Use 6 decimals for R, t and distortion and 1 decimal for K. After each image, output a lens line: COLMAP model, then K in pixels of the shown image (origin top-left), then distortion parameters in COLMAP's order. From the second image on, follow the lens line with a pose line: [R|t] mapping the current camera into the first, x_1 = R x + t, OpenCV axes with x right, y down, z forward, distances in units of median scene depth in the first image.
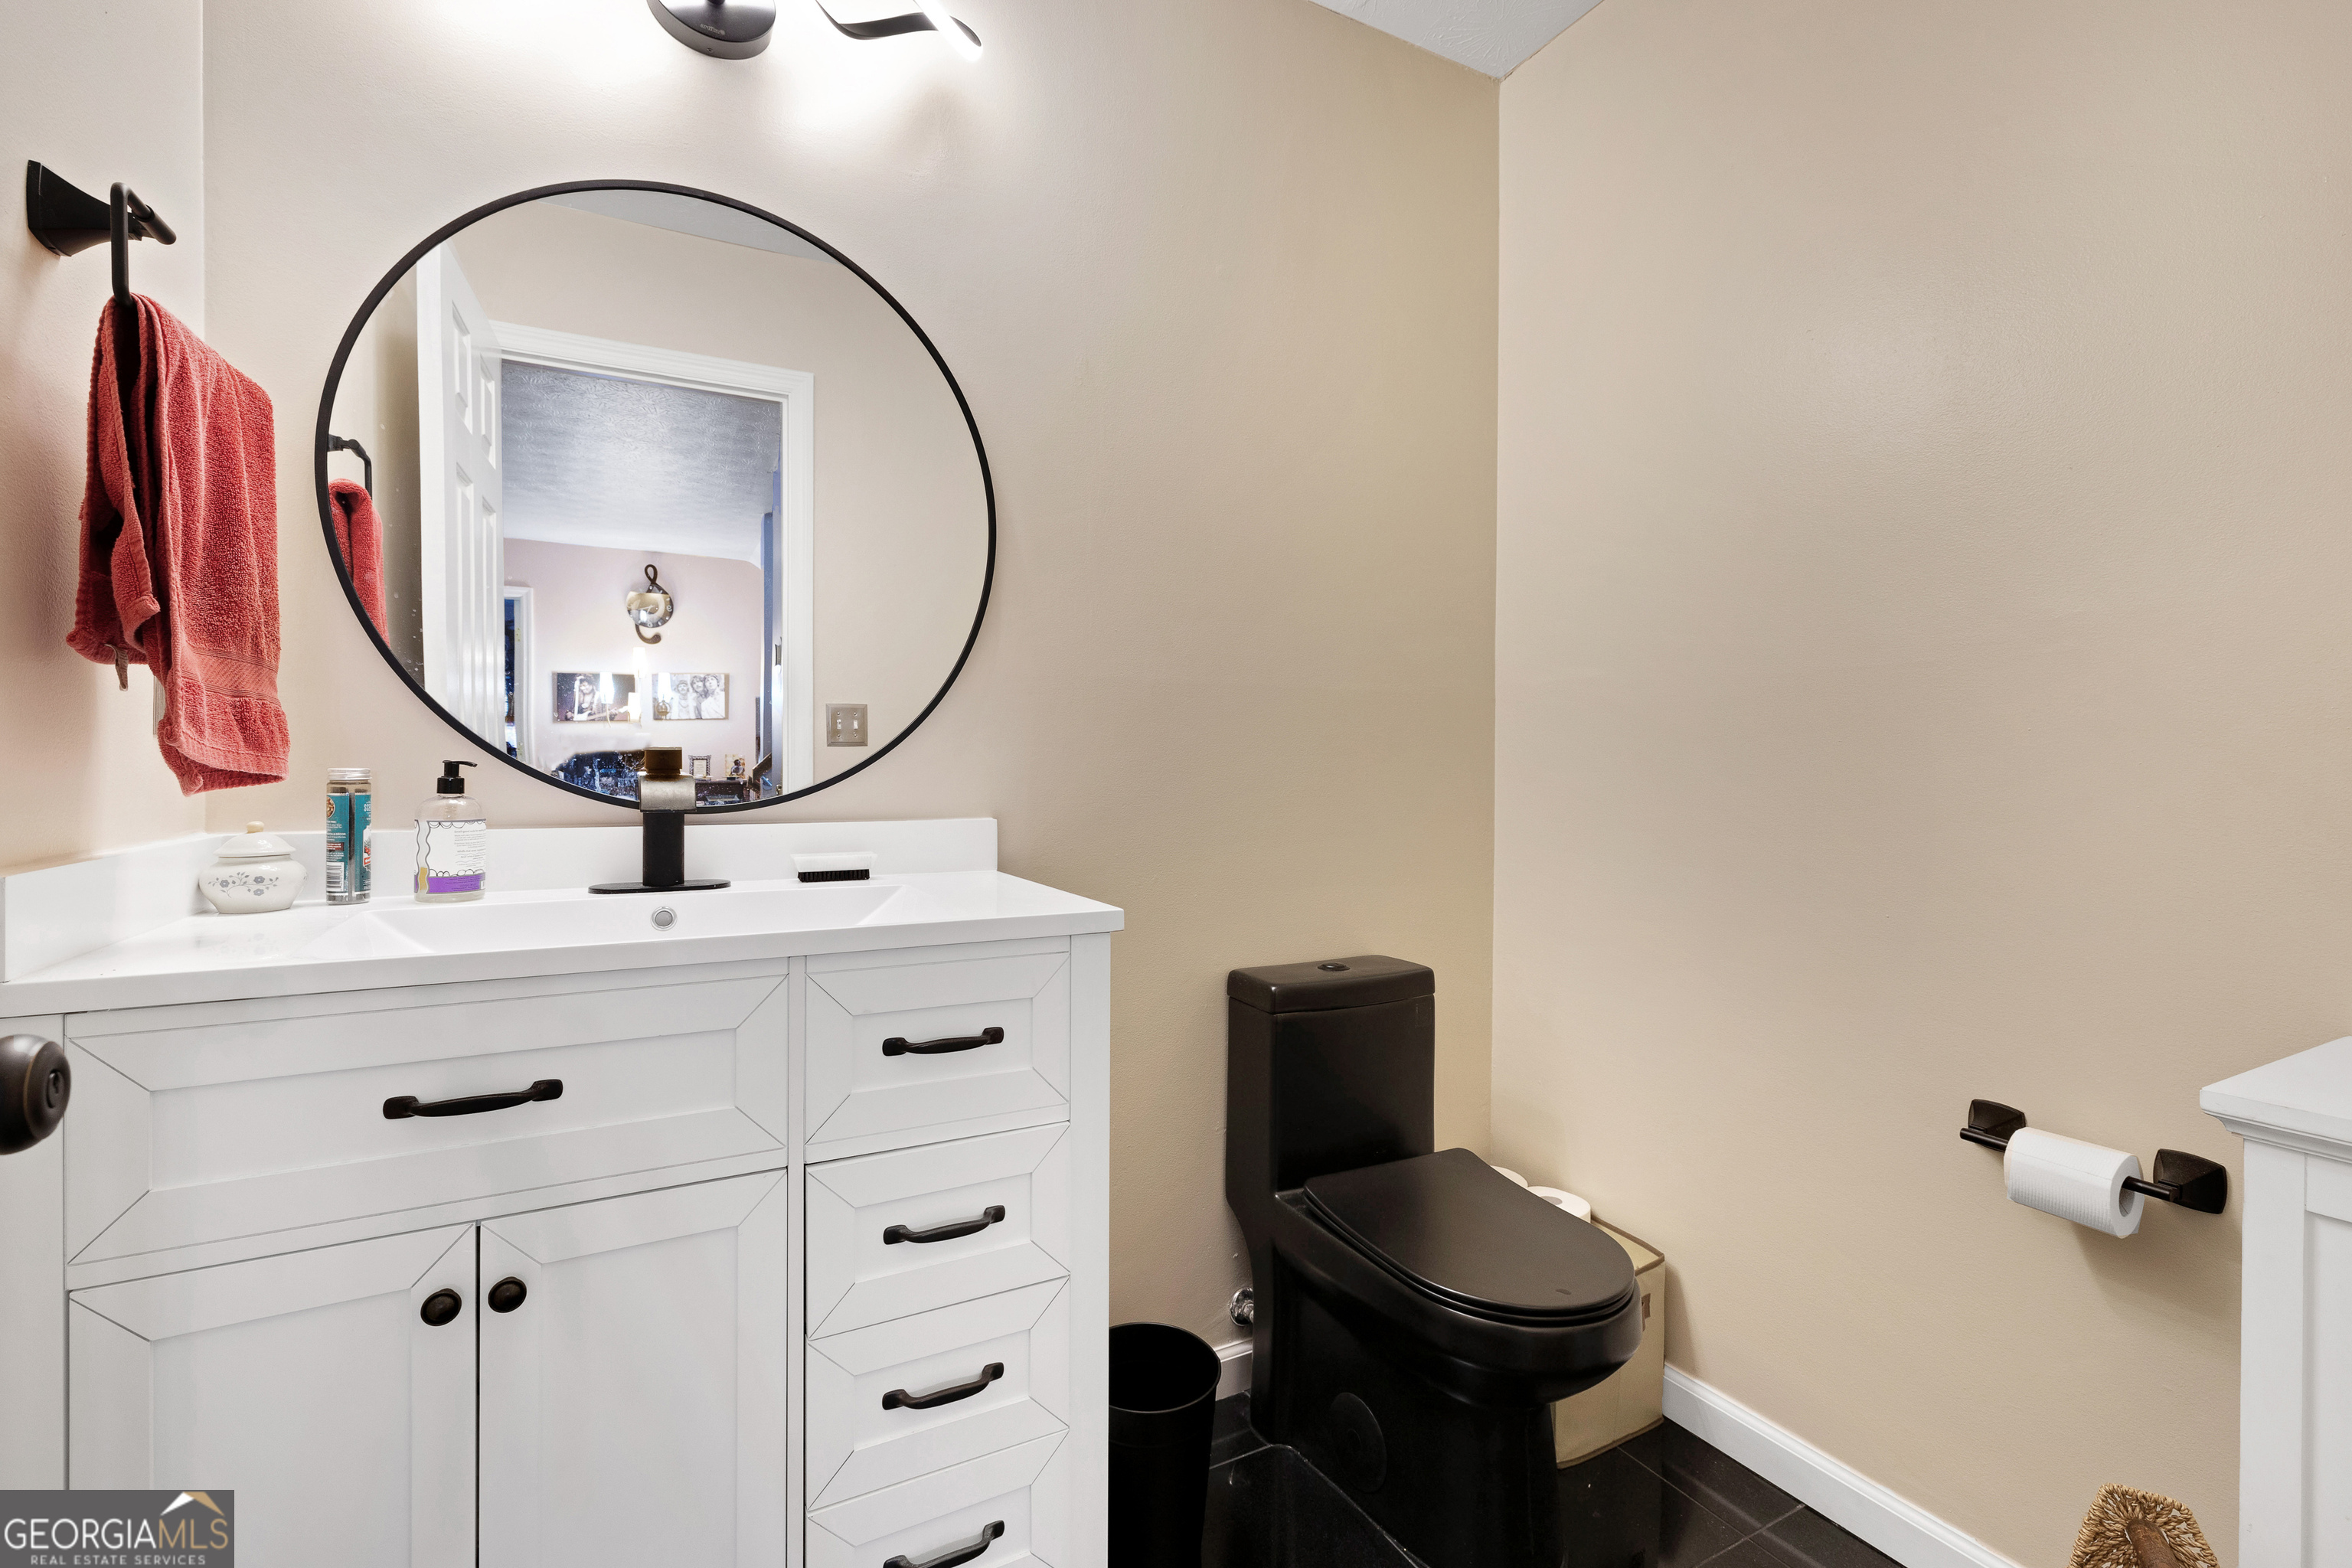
lens RADIAL K [[1019.1, 0, 1134.3], [0, 1019.1, 749.2], [0, 0, 1]] dist [0.001494, 0.000148]
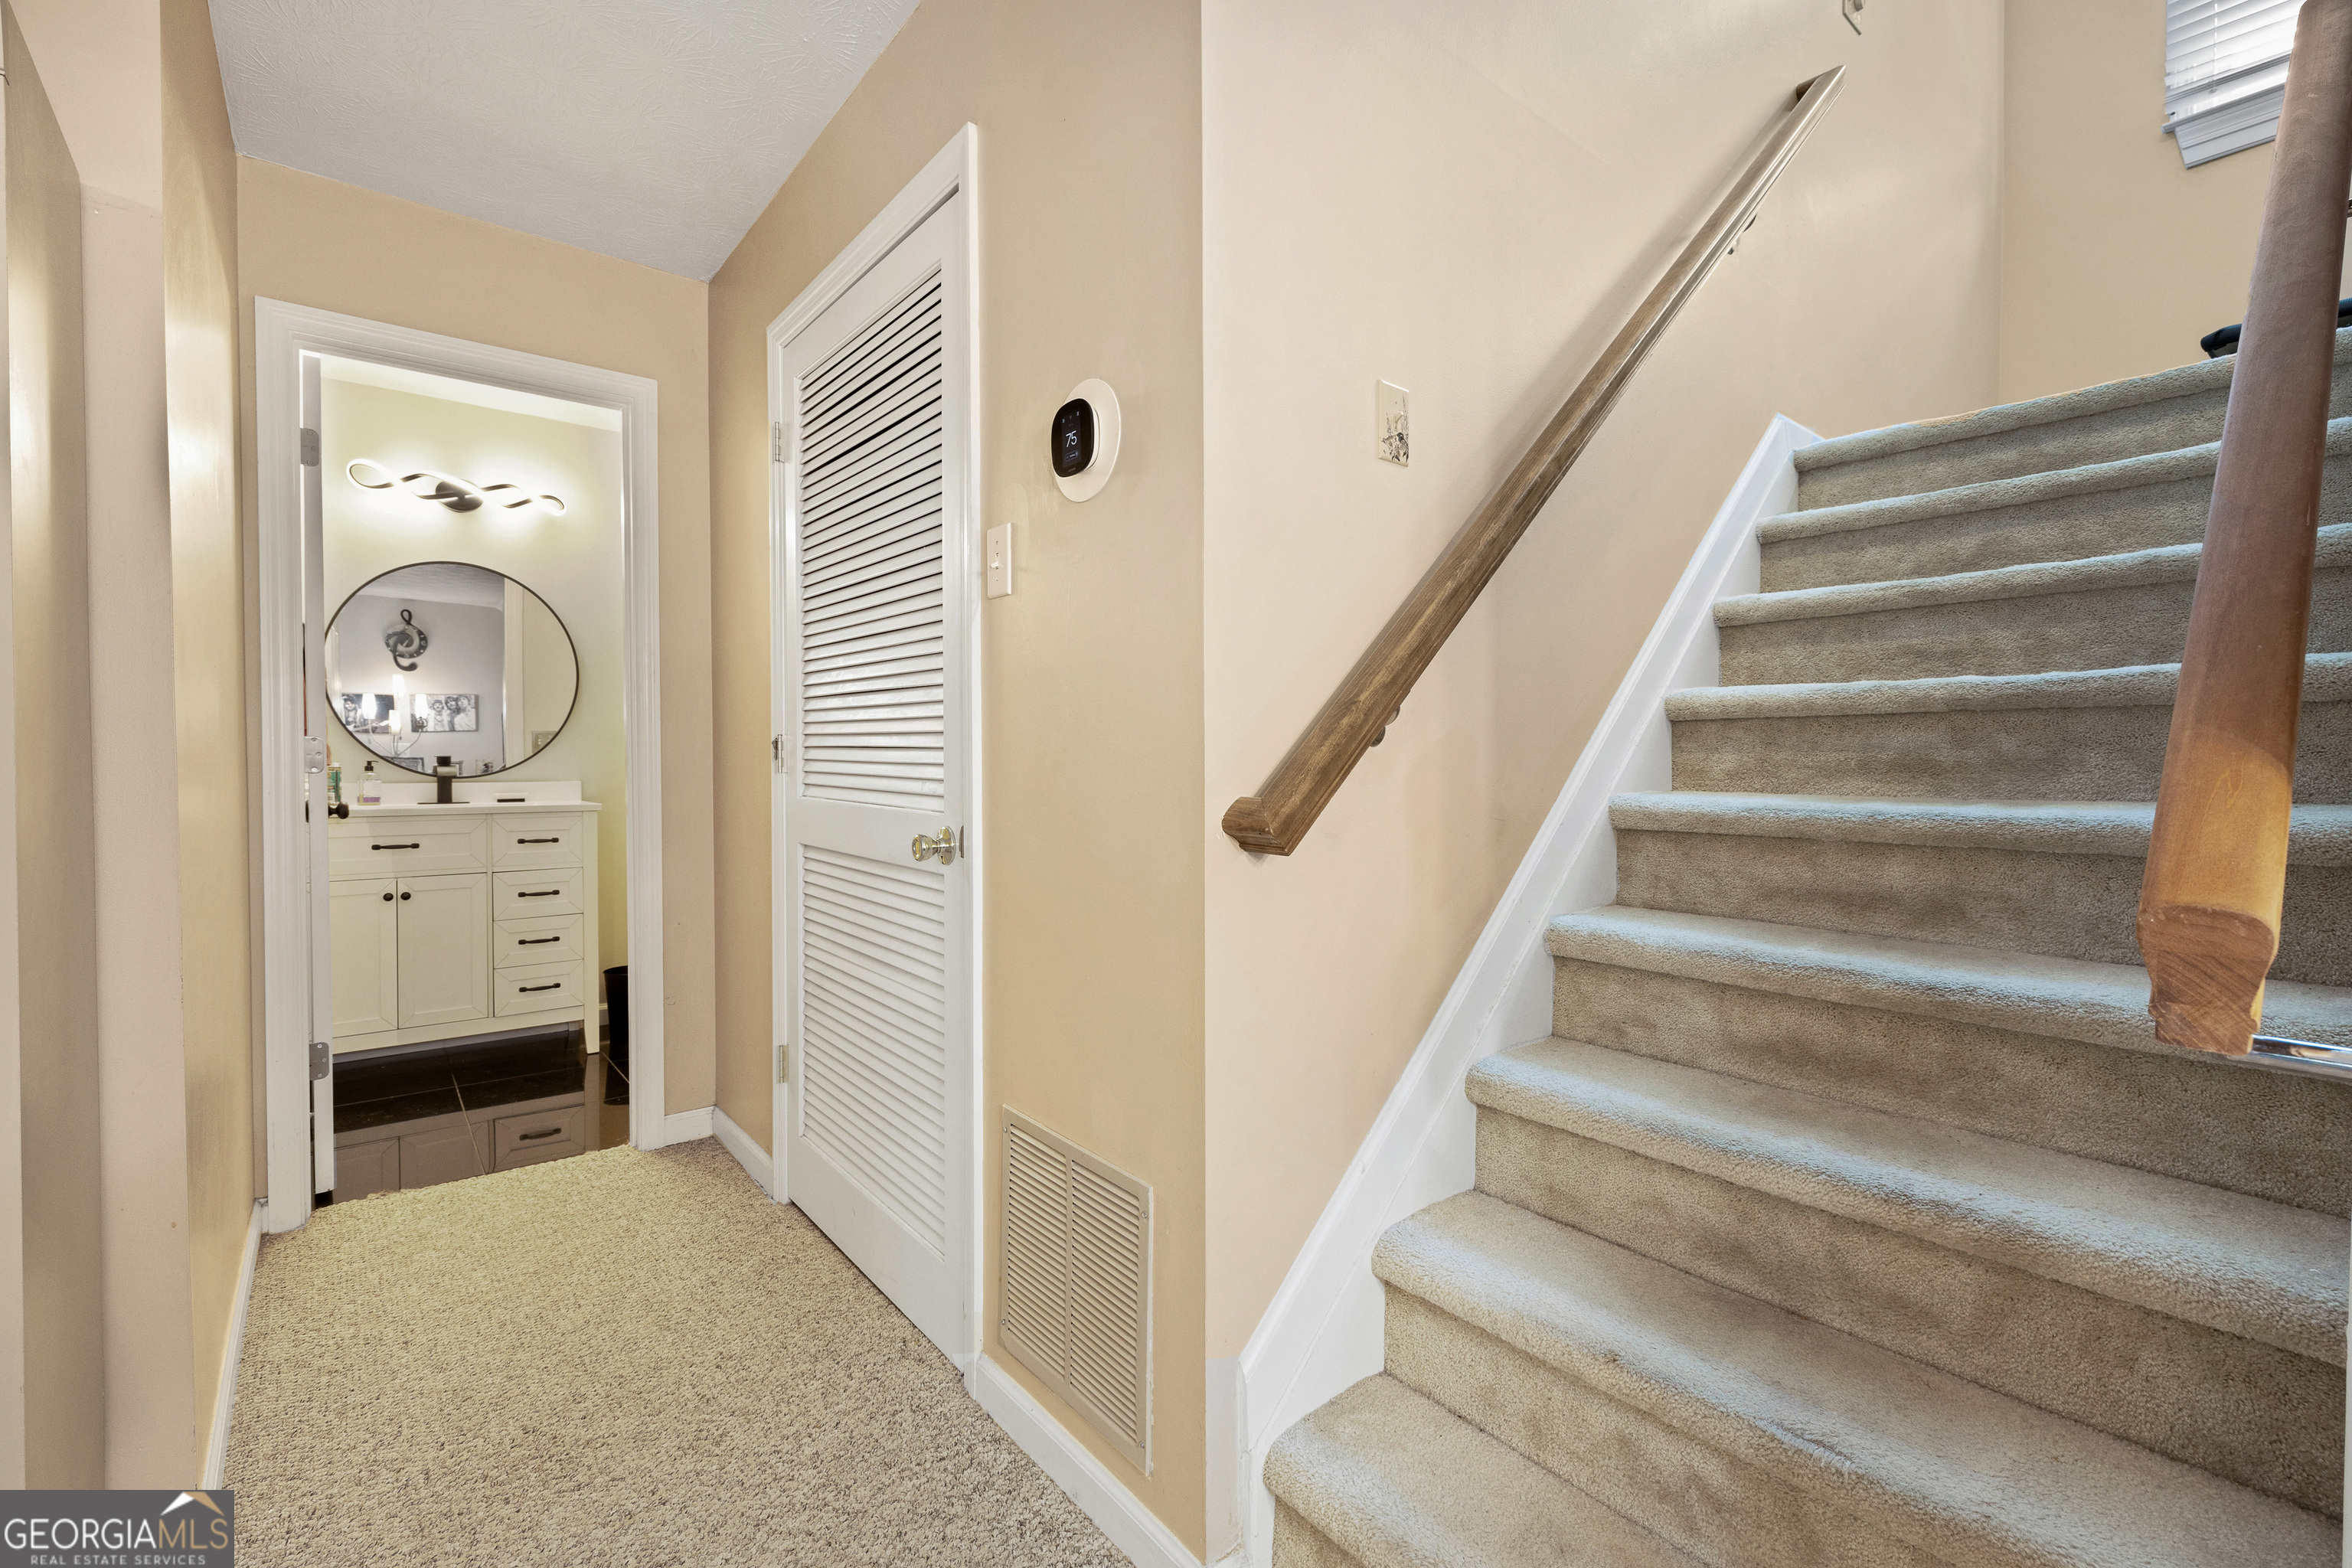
lens RADIAL K [[1019.1, 0, 1177.4], [0, 1019.1, 775.6], [0, 0, 1]] dist [0.001494, 0.000148]
pose [[0.976751, -0.007676, 0.214238, 0.184467], [0.002625, 0.999712, 0.023851, -0.001954], [-0.214360, -0.022734, 0.976490, -0.440423]]
